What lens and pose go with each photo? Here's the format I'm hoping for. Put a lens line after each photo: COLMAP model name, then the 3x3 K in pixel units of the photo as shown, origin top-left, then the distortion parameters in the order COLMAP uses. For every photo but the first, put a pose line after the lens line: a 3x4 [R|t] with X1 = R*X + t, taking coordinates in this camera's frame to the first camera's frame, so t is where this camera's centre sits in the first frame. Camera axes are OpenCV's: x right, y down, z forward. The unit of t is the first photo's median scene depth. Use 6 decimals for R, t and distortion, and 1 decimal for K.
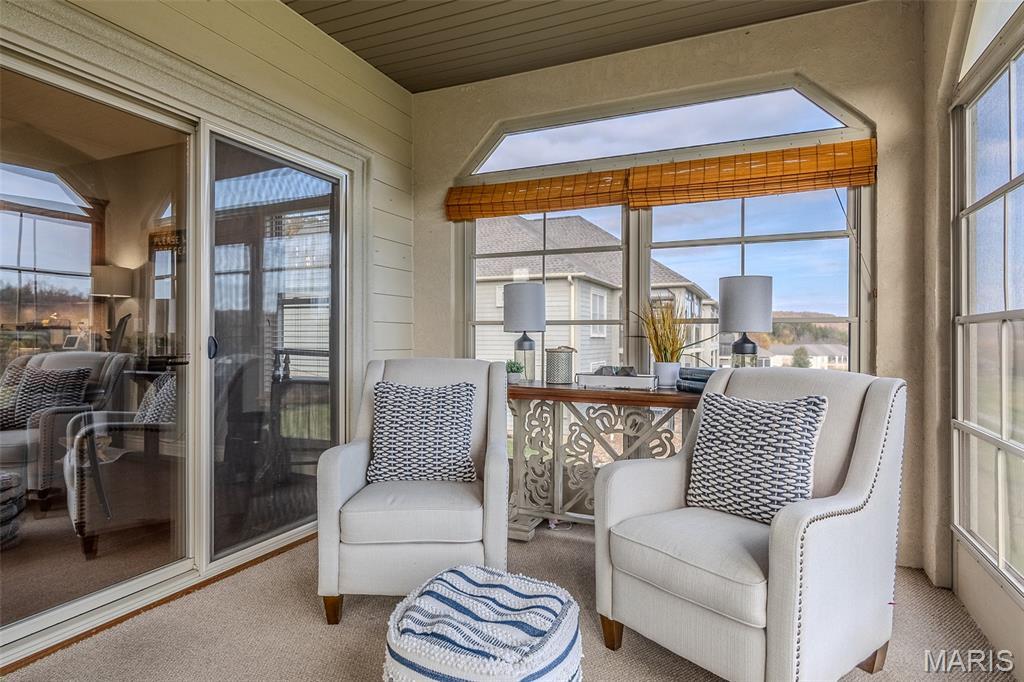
lens RADIAL K [[549.9, 0, 508.4], [0, 549.9, 338.0], [0, 0, 1]] dist [-0.001210, -0.000141]
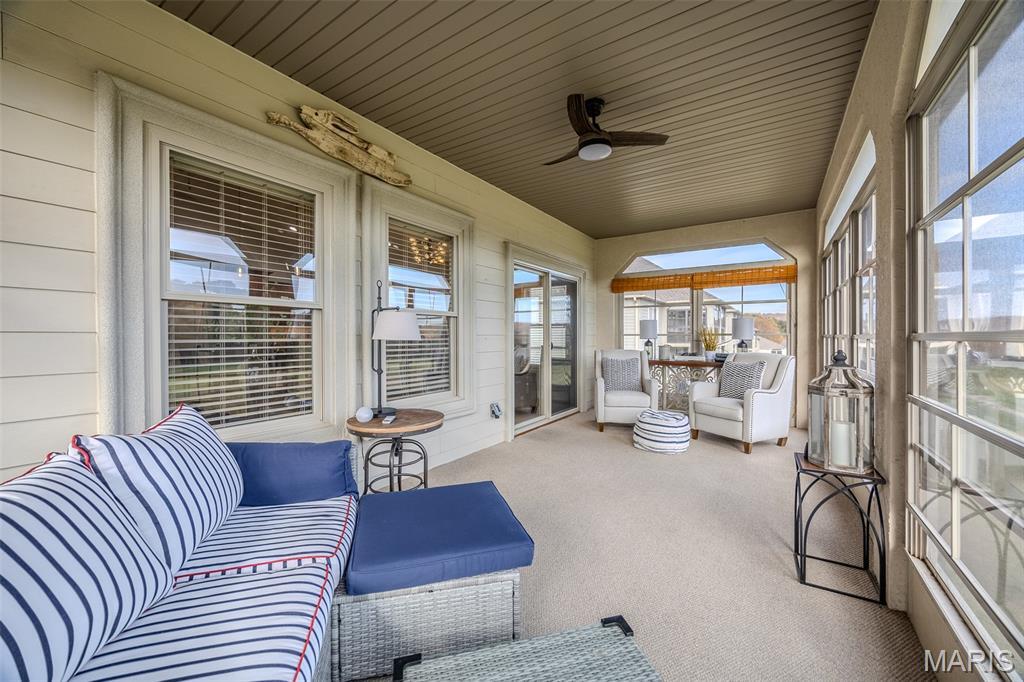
lens RADIAL K [[393.7, 0, 510.9], [0, 393.7, 340.9], [0, 0, 1]] dist [-0.000271, 0.000525]
pose [[0.988012, -0.000111, -0.154376, -0.358037], [0.001818, 0.999939, 0.010913, -0.026166], [0.154365, -0.011063, 0.987952, -0.993842]]
